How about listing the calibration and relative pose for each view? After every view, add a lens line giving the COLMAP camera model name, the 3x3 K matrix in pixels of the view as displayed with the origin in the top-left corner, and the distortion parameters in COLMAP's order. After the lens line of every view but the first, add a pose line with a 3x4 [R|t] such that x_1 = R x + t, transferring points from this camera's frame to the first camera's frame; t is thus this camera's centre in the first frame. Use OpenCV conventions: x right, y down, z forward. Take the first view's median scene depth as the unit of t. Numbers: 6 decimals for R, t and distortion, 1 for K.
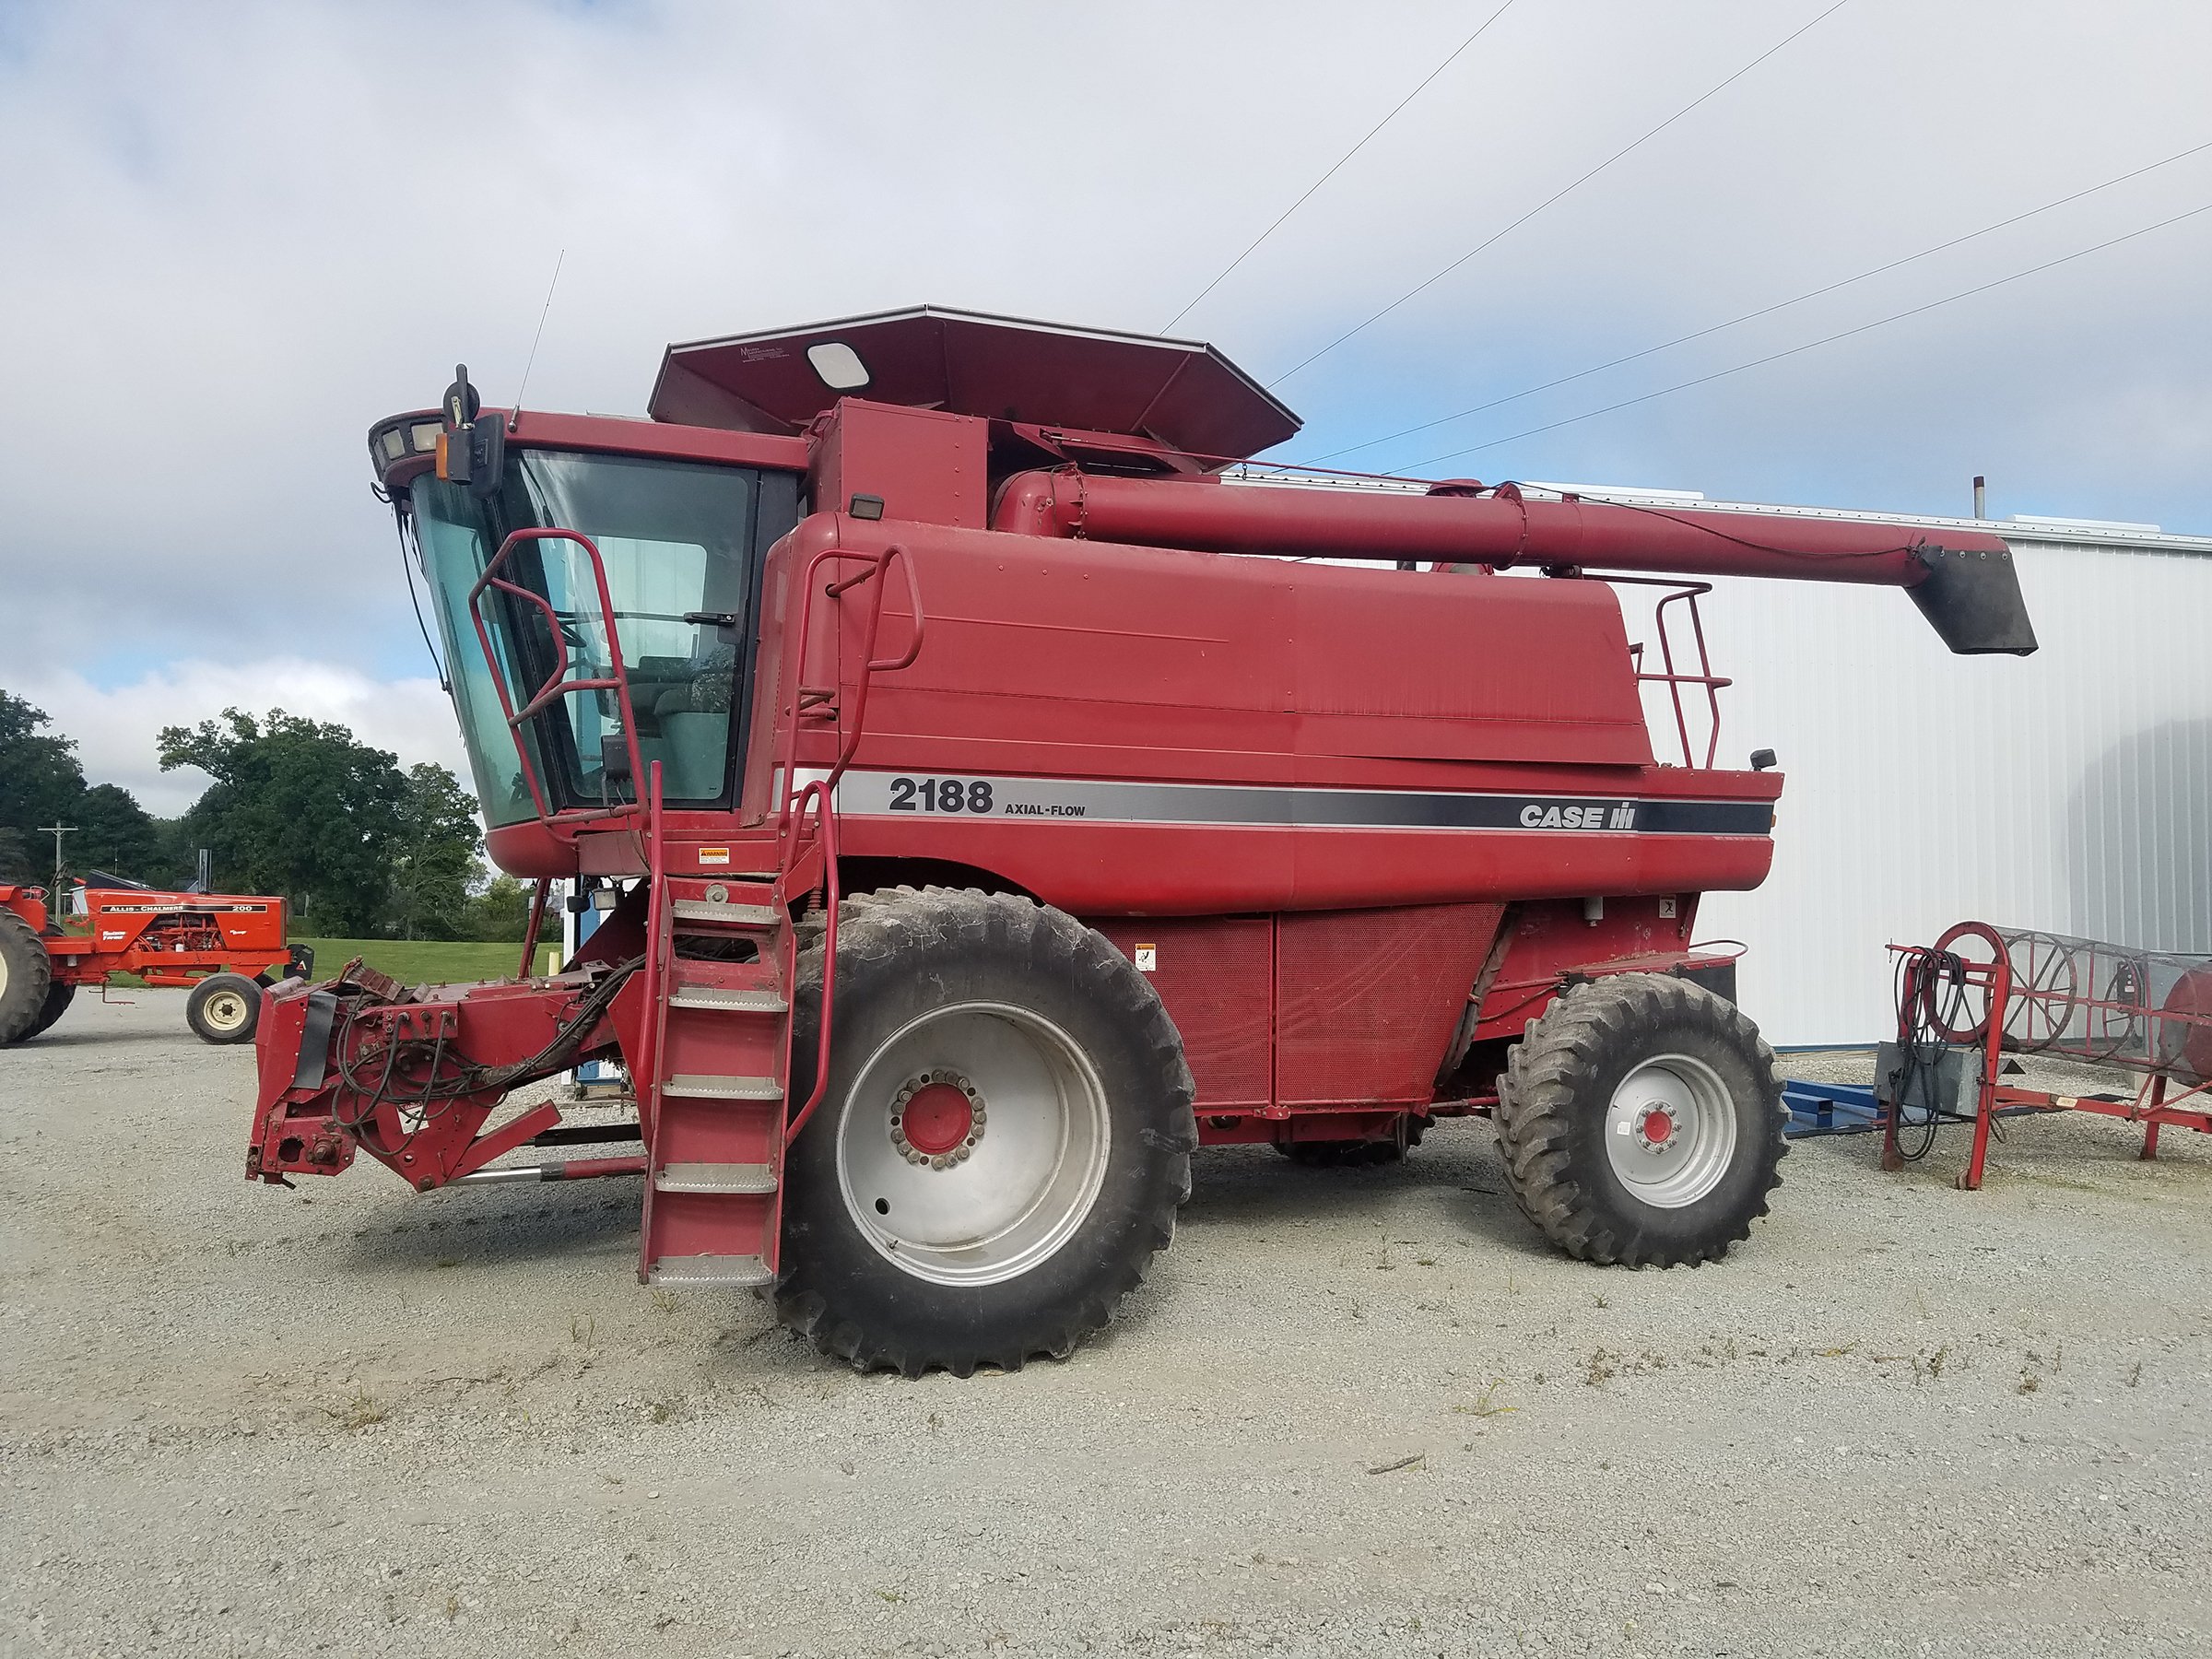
lens RADIAL K [[1785.9, 0, 1033.6], [0, 1785.9, 859.3], [0, 0, 1]] dist [0.127352, -0.220369]
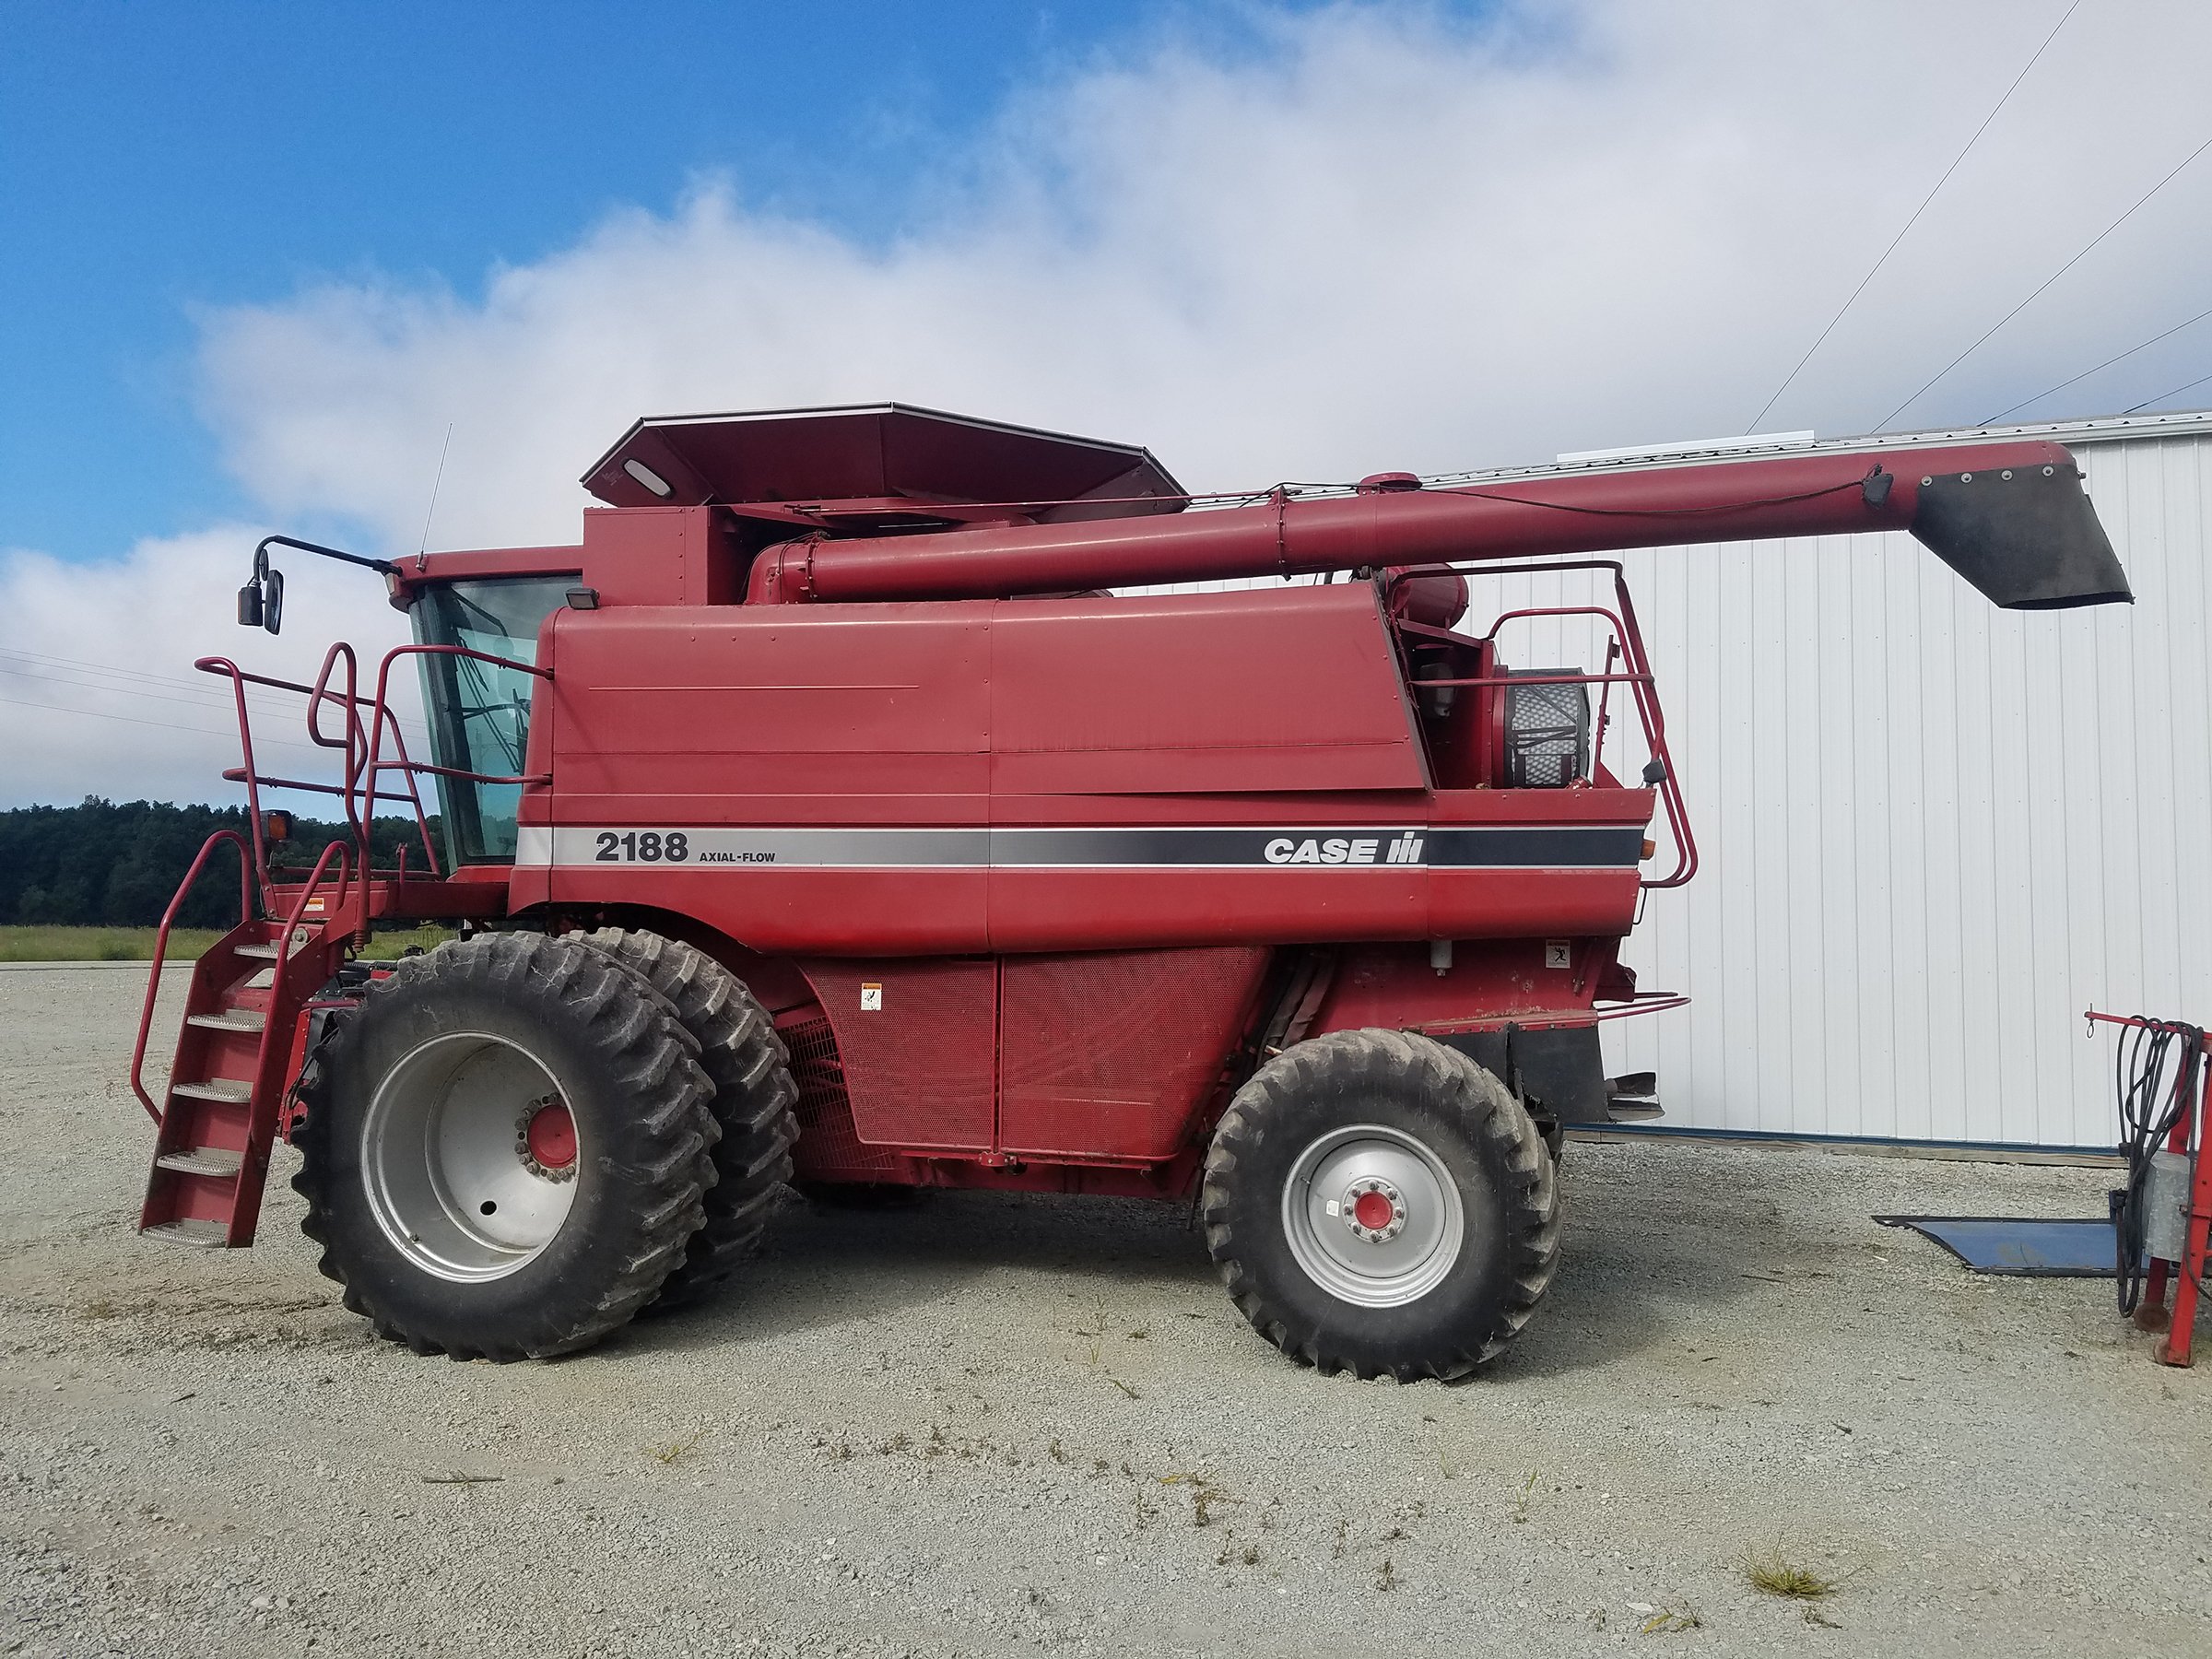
lens RADIAL K [[1740.3, 0, 1106.0], [0, 1740.3, 829.5], [0, 0, 1]] dist [0.099304, -0.146373]
pose [[0.816869, -0.028273, -0.576130, 0.747622], [0.008132, 0.999263, -0.037507, -0.002788], [0.576766, 0.025953, 0.816497, 0.250920]]
